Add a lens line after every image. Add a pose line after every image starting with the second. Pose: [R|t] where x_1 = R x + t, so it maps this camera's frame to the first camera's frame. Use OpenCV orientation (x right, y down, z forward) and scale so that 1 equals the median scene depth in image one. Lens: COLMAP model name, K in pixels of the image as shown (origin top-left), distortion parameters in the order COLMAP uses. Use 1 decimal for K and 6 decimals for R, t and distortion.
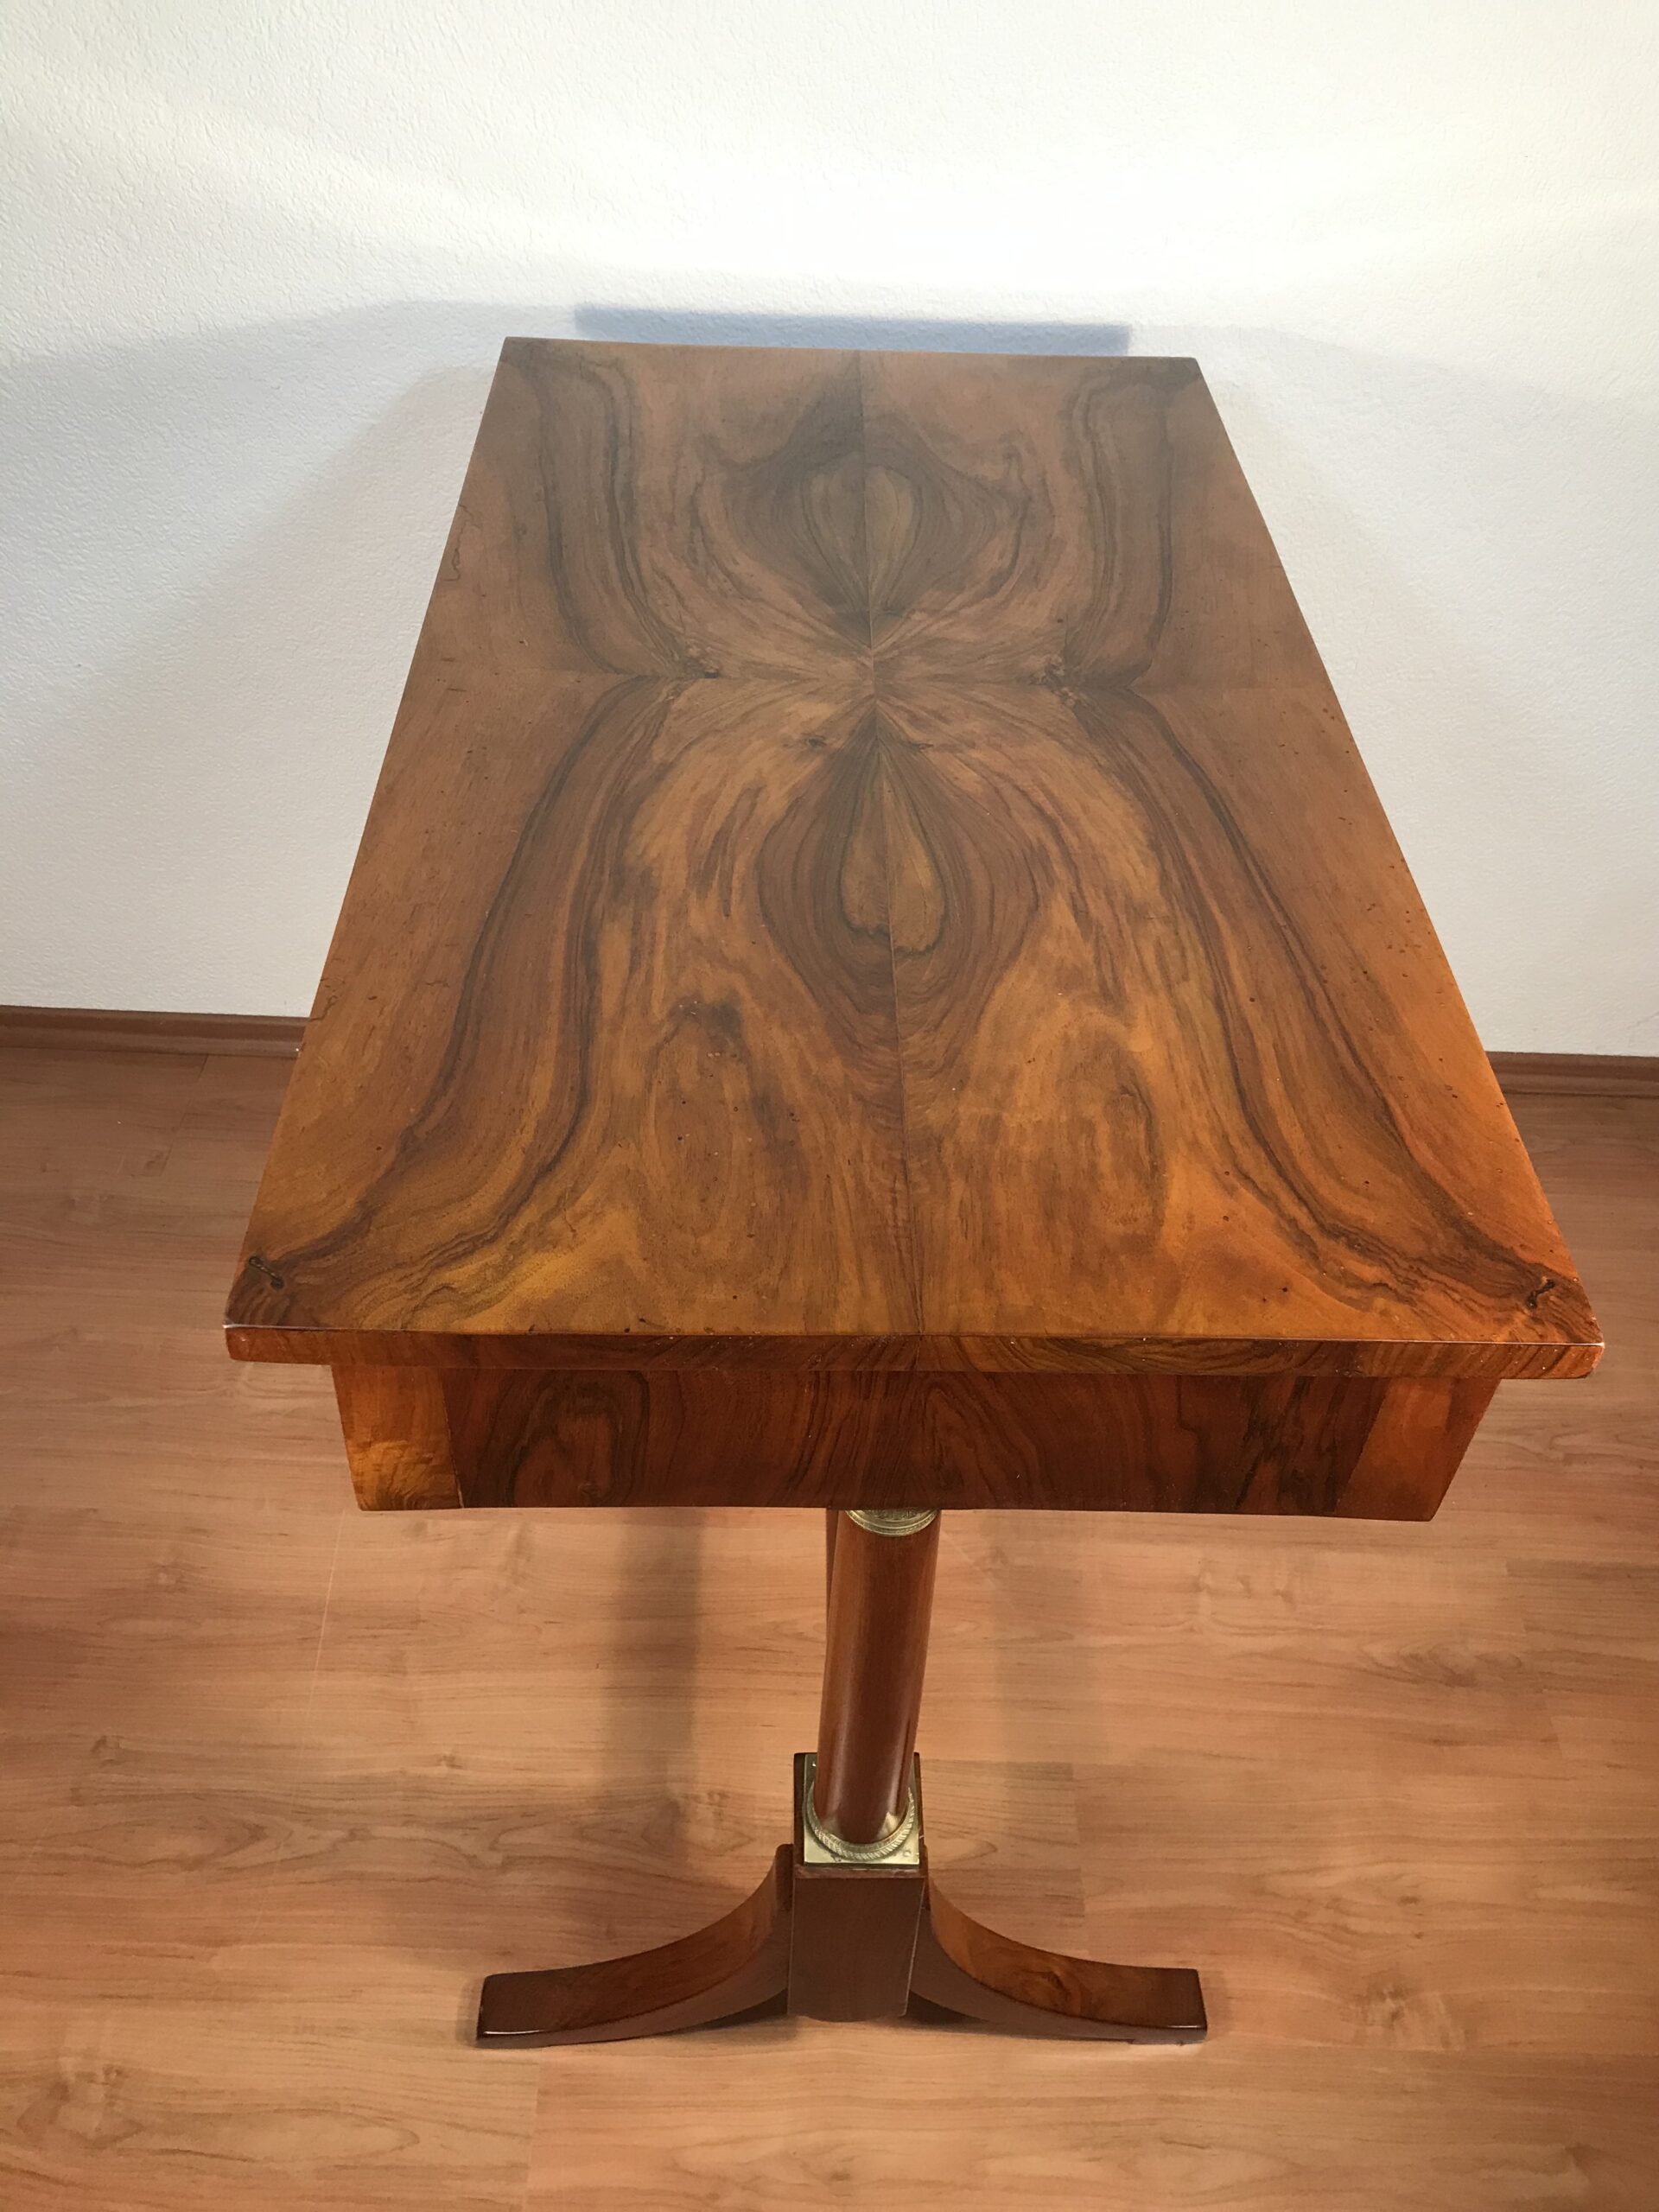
lens RADIAL K [[1803.5, 0, 825.7], [0, 1803.5, 1097.7], [0, 0, 1]] dist [0.016163, 0.014509]
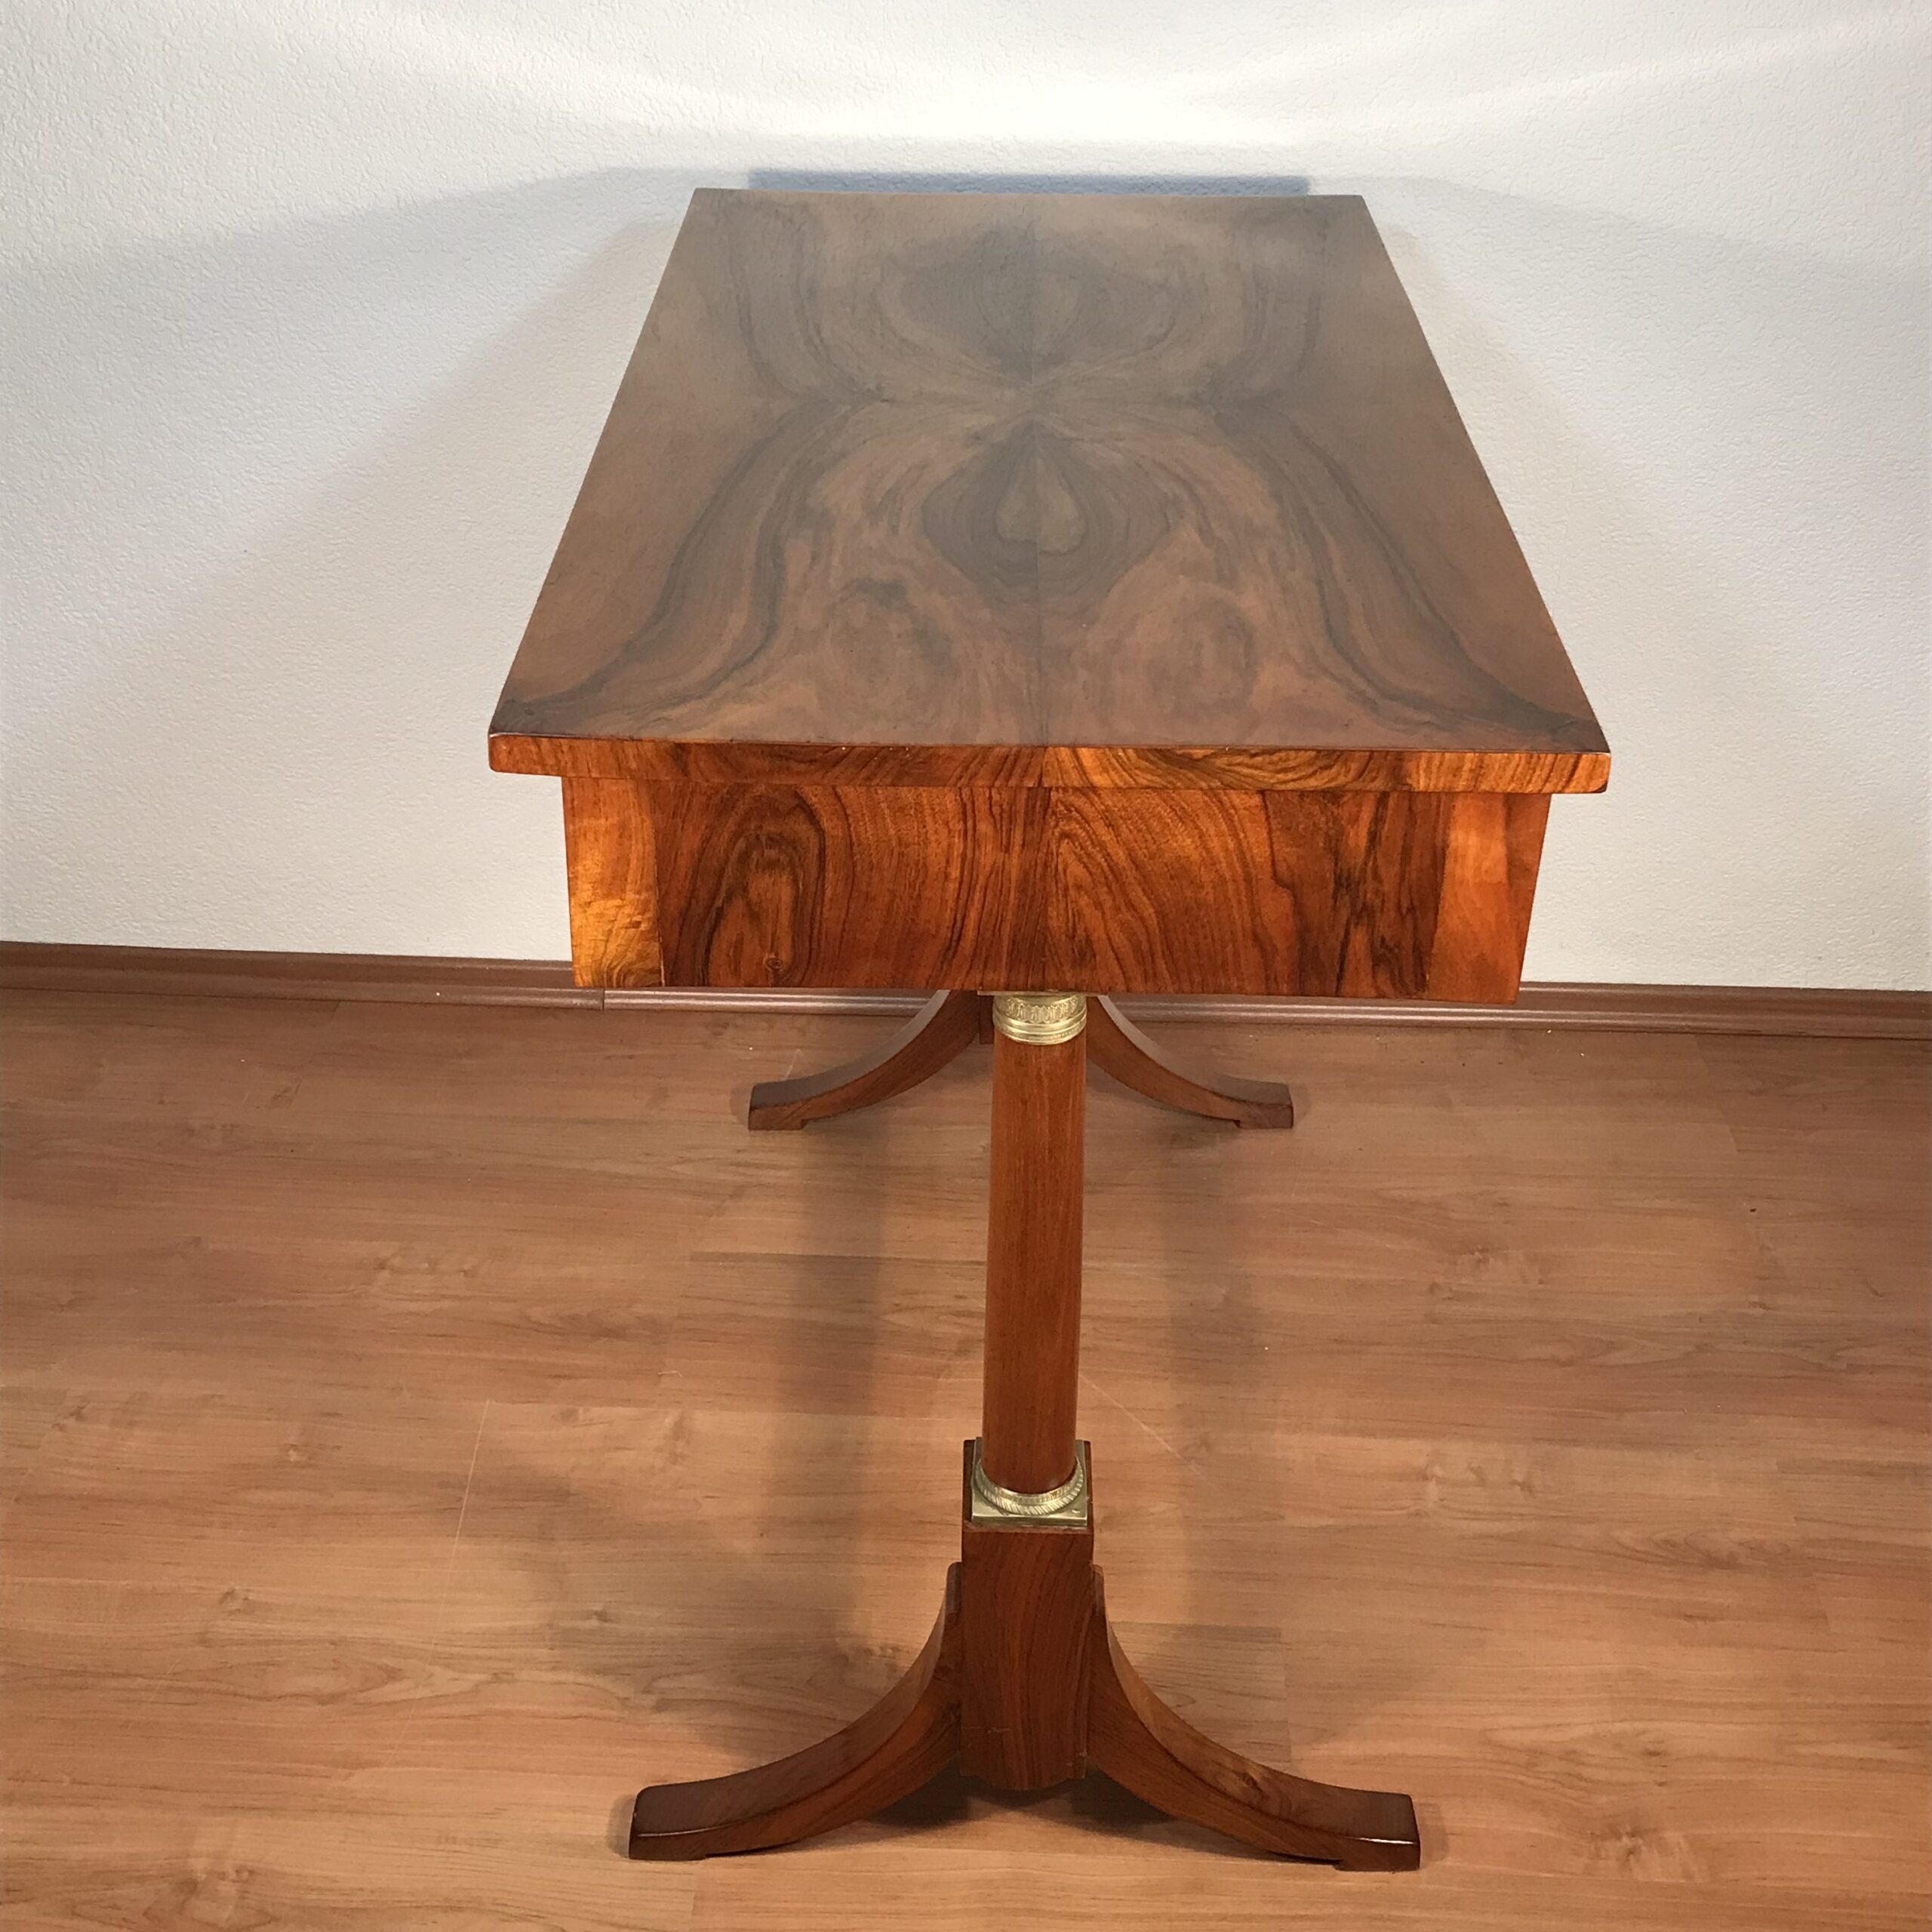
lens RADIAL K [[2486.4, 0, 960.1], [0, 2486.4, 957.0], [0, 0, 1]] dist [0.042169, 0.000000]
pose [[0.999123, -0.008078, -0.041079, 0.034209], [-0.000331, 0.979657, -0.200678, 0.331640], [0.041865, 0.200516, 0.978796, -0.345468]]
